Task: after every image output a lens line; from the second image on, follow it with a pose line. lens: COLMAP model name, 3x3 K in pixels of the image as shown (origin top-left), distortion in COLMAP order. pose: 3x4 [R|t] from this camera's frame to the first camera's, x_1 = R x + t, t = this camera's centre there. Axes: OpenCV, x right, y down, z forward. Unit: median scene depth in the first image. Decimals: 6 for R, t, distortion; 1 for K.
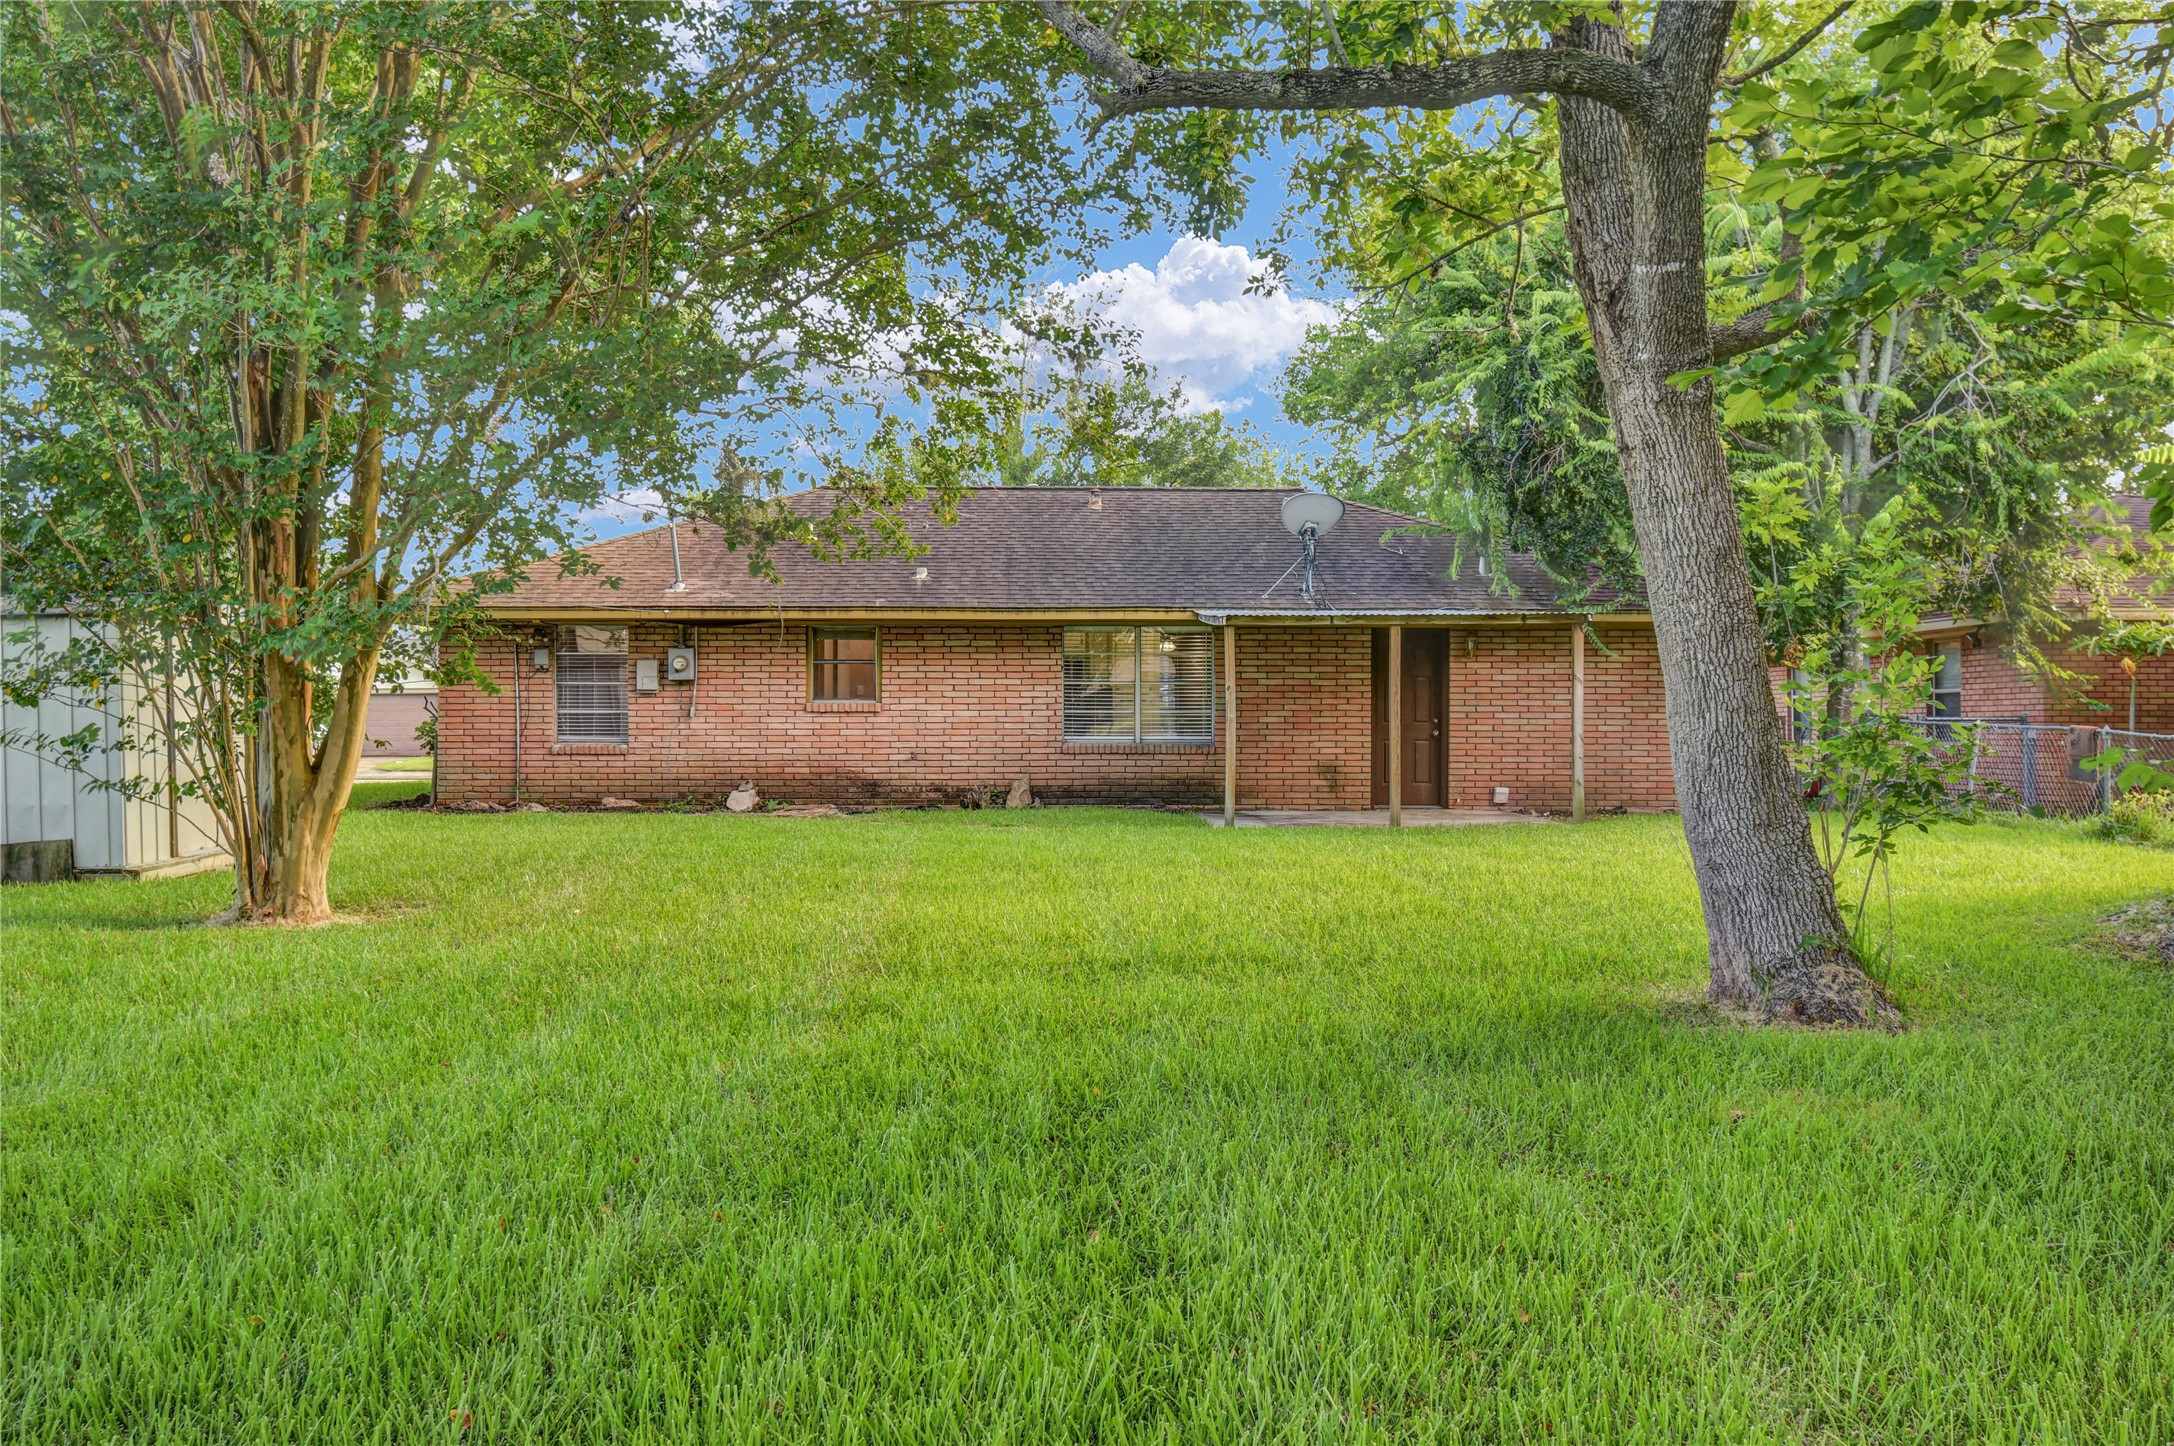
lens RADIAL K [[1884.1, 0, 1088.5], [0, 1884.1, 724.3], [0, 0, 1]] dist [-0.001594, -0.000105]
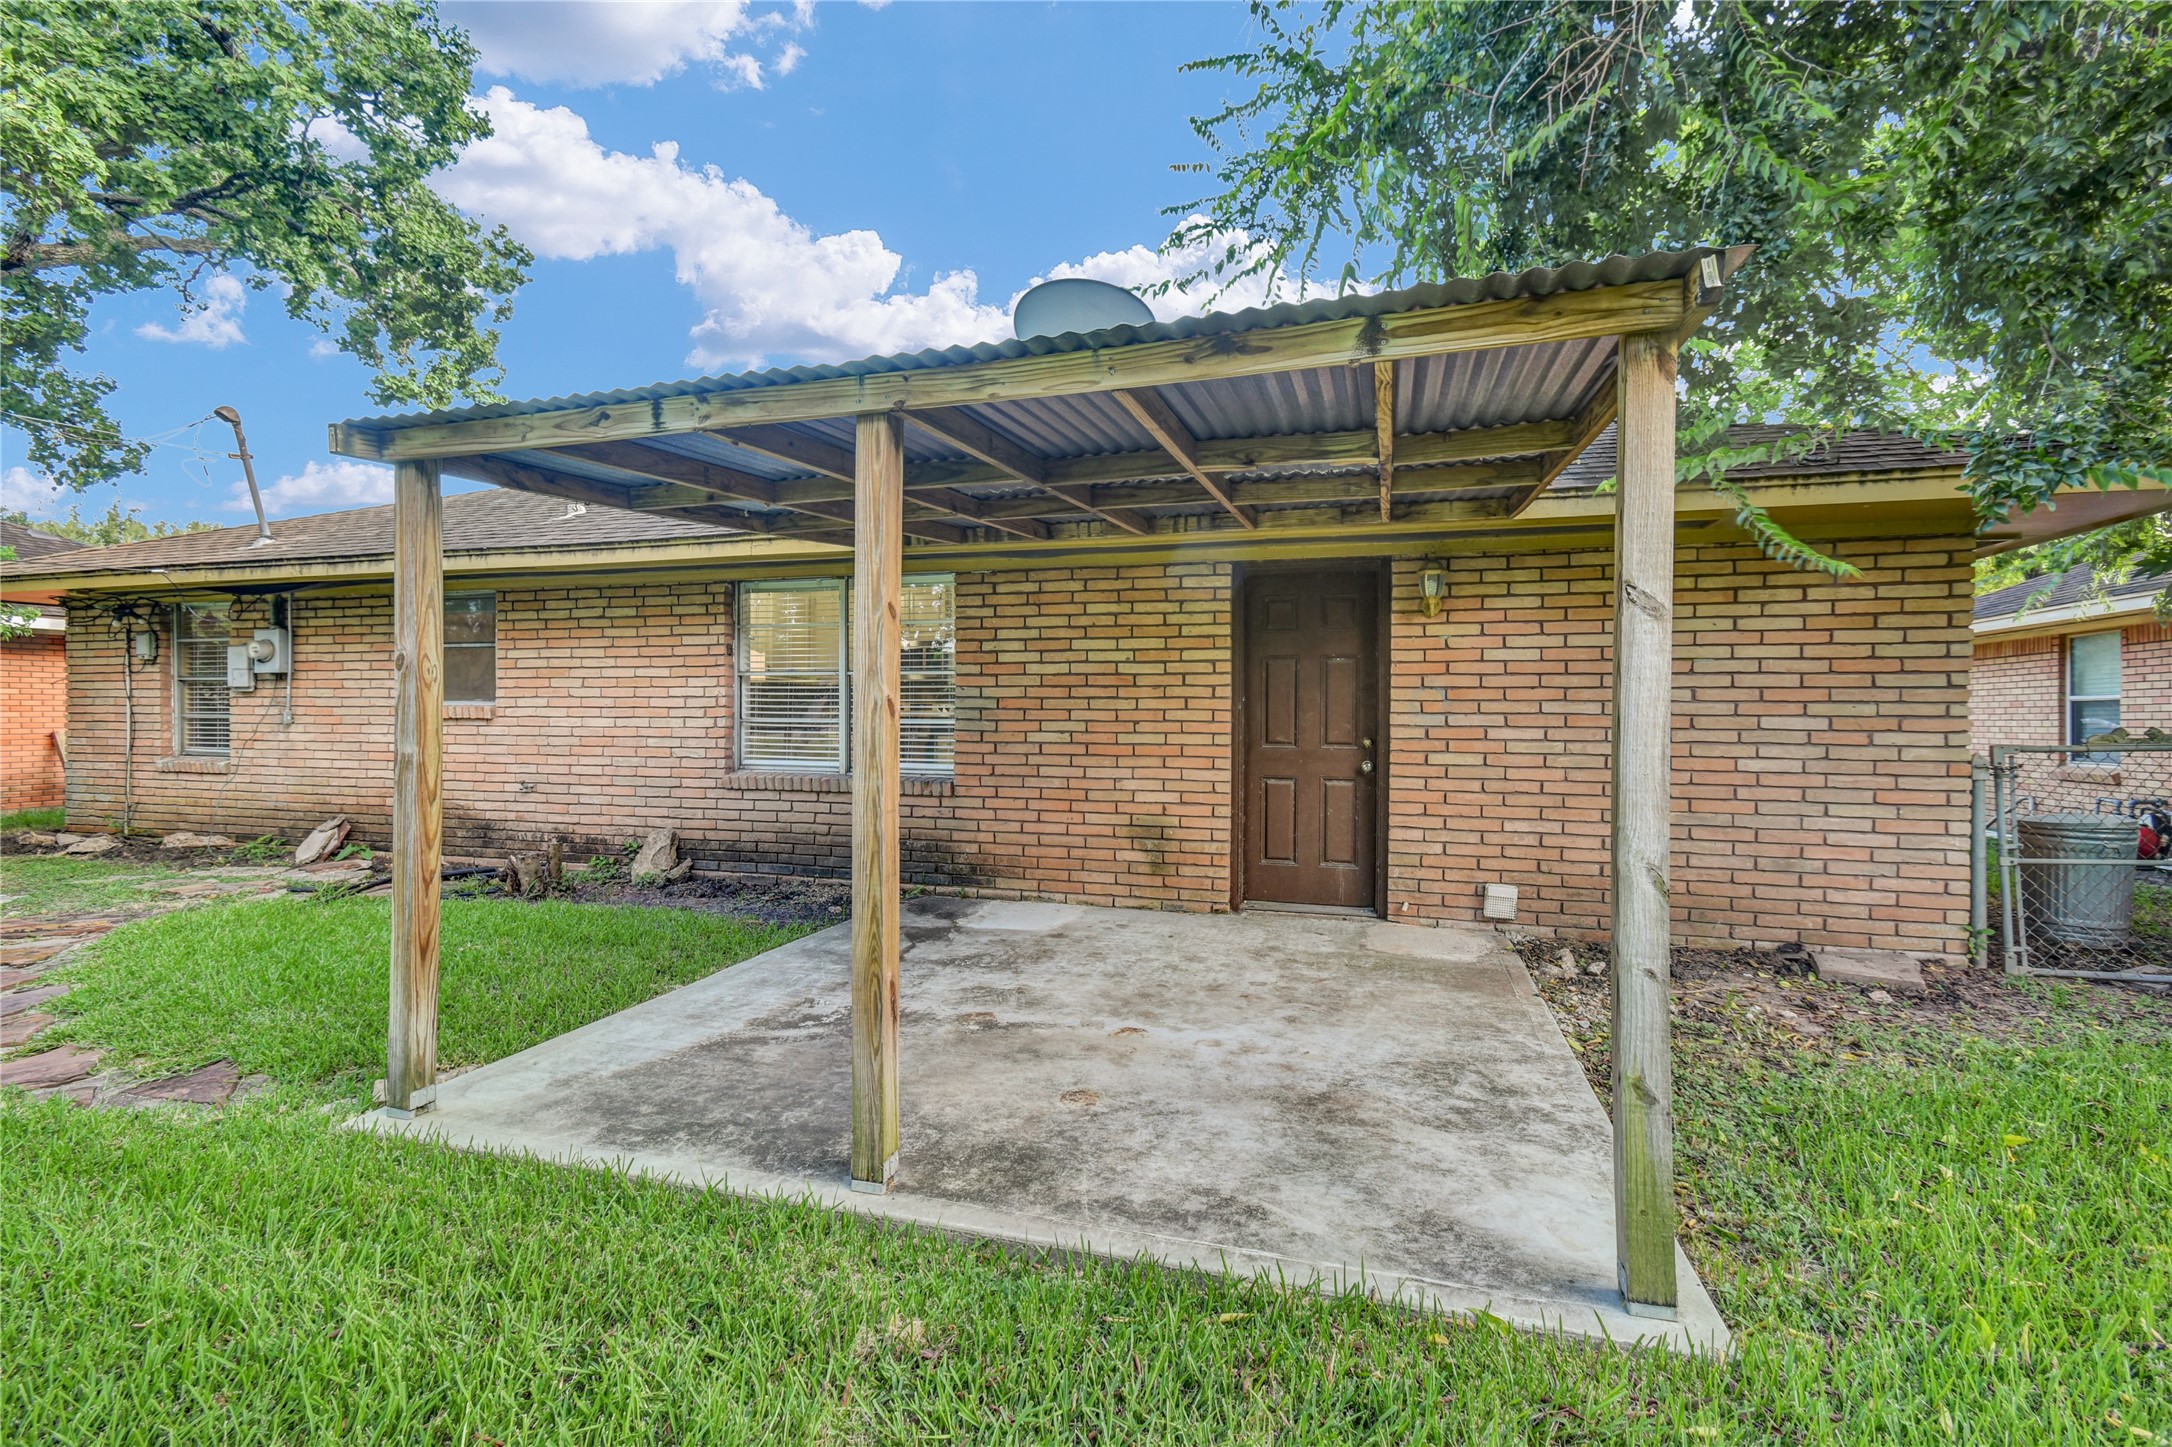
lens RADIAL K [[971.4, 0, 1080.8], [0, 971.4, 713.6], [0, 0, 1]] dist [0.008492, -0.000097]
pose [[0.963422, 0.004689, -0.267948, 0.181775], [-0.006431, 0.999963, -0.005627, -0.007707], [0.267912, 0.007145, 0.963417, 0.730852]]
